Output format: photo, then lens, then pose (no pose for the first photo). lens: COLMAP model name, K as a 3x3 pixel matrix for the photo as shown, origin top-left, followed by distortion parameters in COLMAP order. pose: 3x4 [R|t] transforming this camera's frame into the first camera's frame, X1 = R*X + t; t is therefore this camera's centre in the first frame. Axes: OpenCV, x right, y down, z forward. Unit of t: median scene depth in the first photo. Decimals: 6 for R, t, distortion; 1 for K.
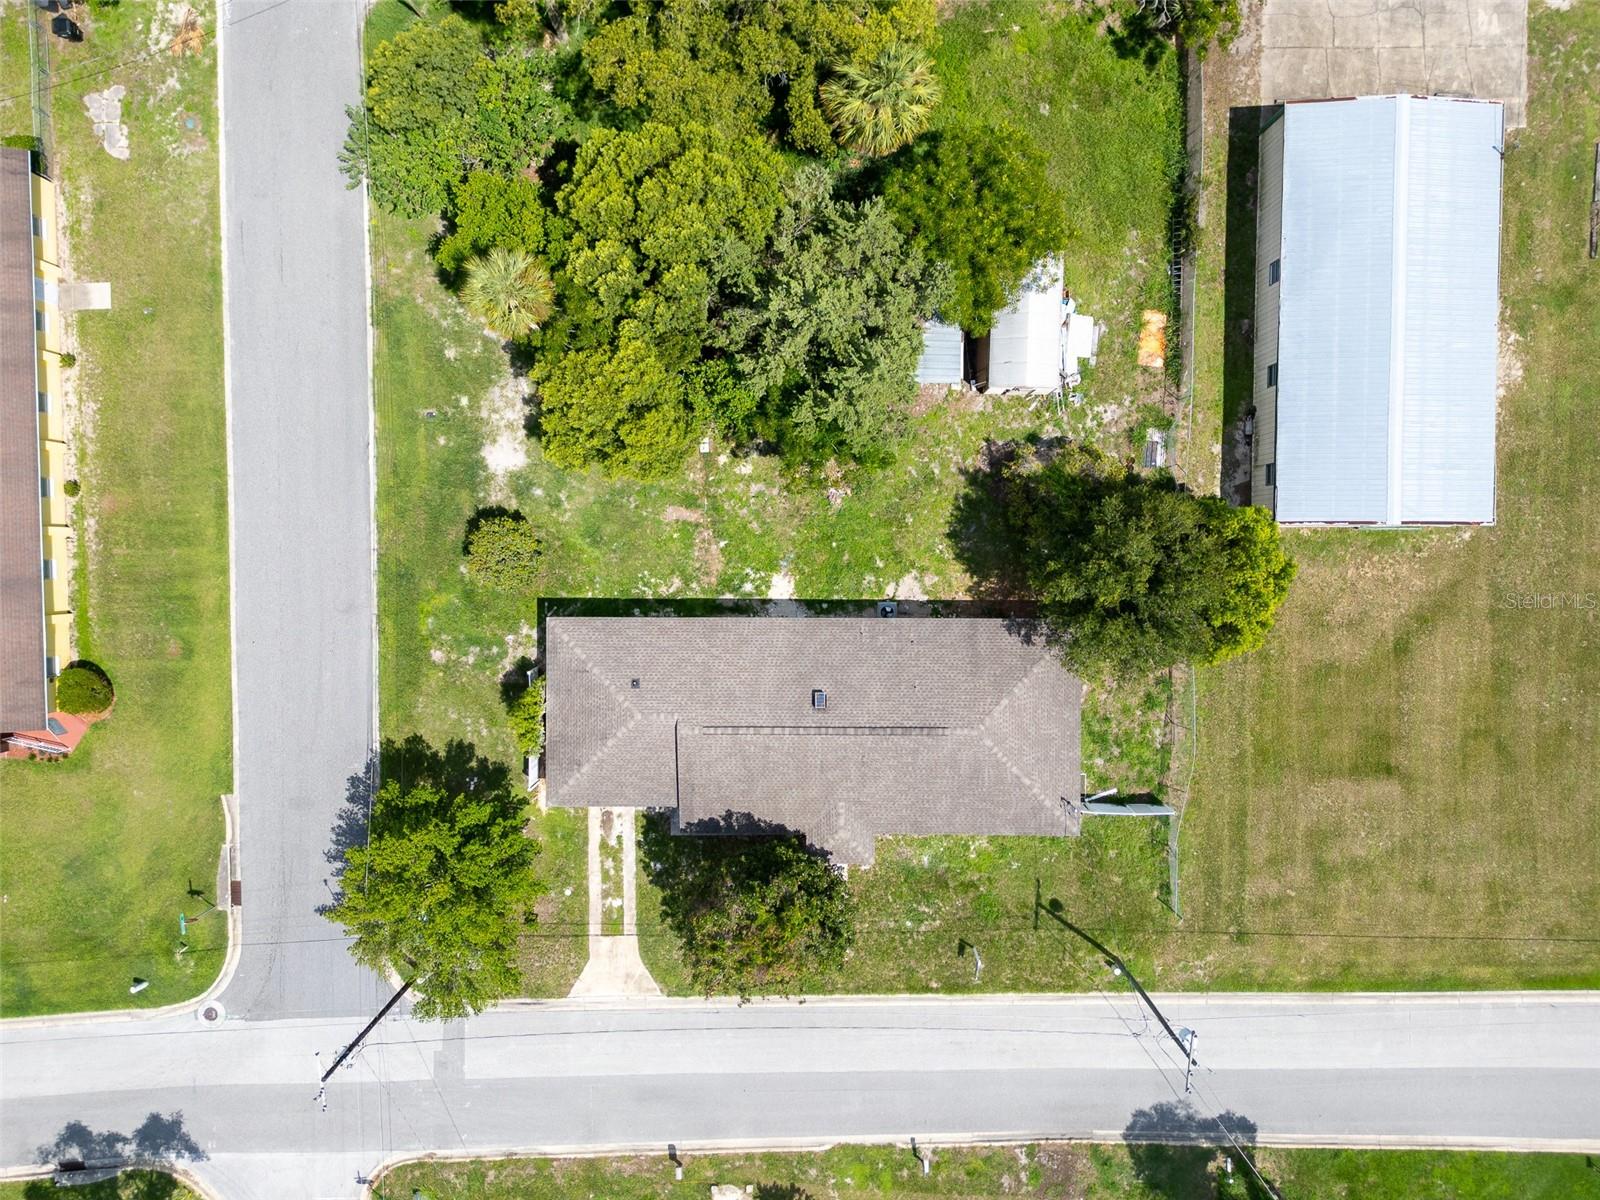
lens RADIAL K [[1114.1, 0, 808.1], [0, 1114.1, 603.6], [0, 0, 1]] dist [0.065602, -0.065495]
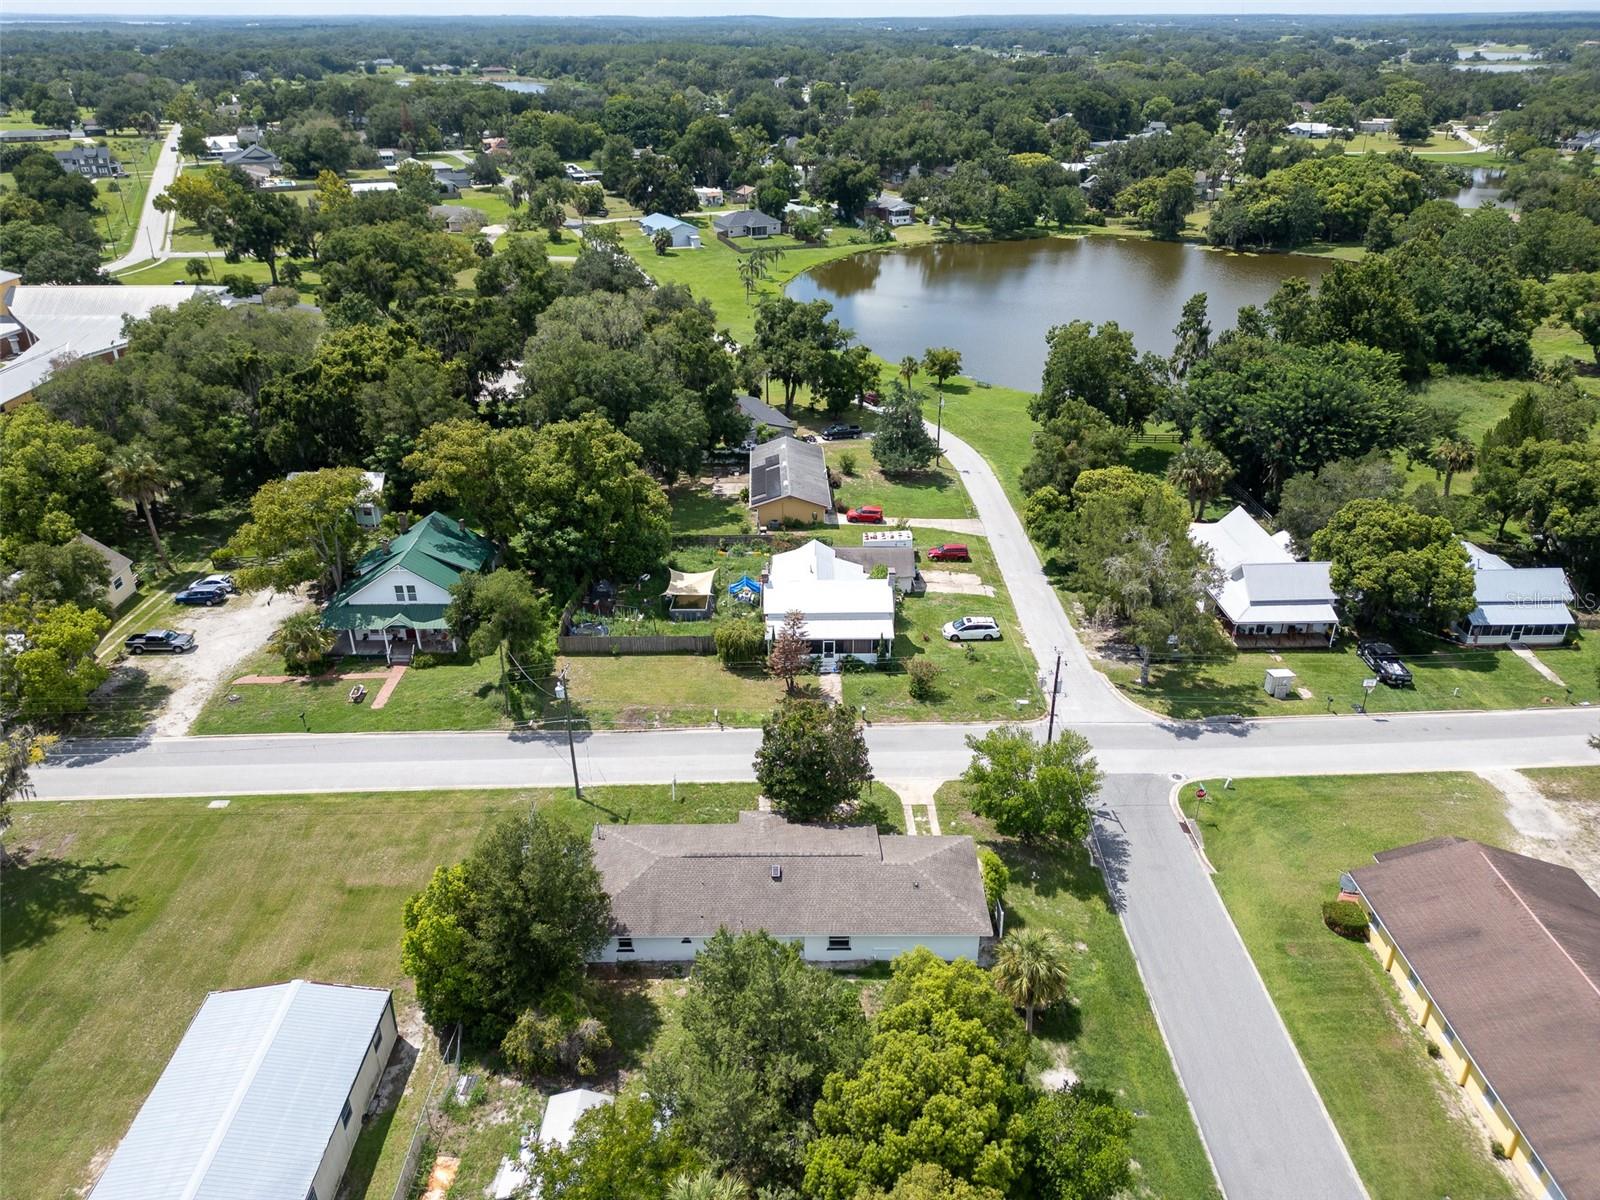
lens RADIAL K [[1114.1, 0, 808.1], [0, 1114.1, 603.6], [0, 0, 1]] dist [0.065602, -0.065495]
pose [[-0.999906, 0.010183, -0.009127, -0.018134], [-0.012931, -0.486928, 0.873346, -0.853982], [0.004450, 0.873383, 0.487014, 0.055787]]
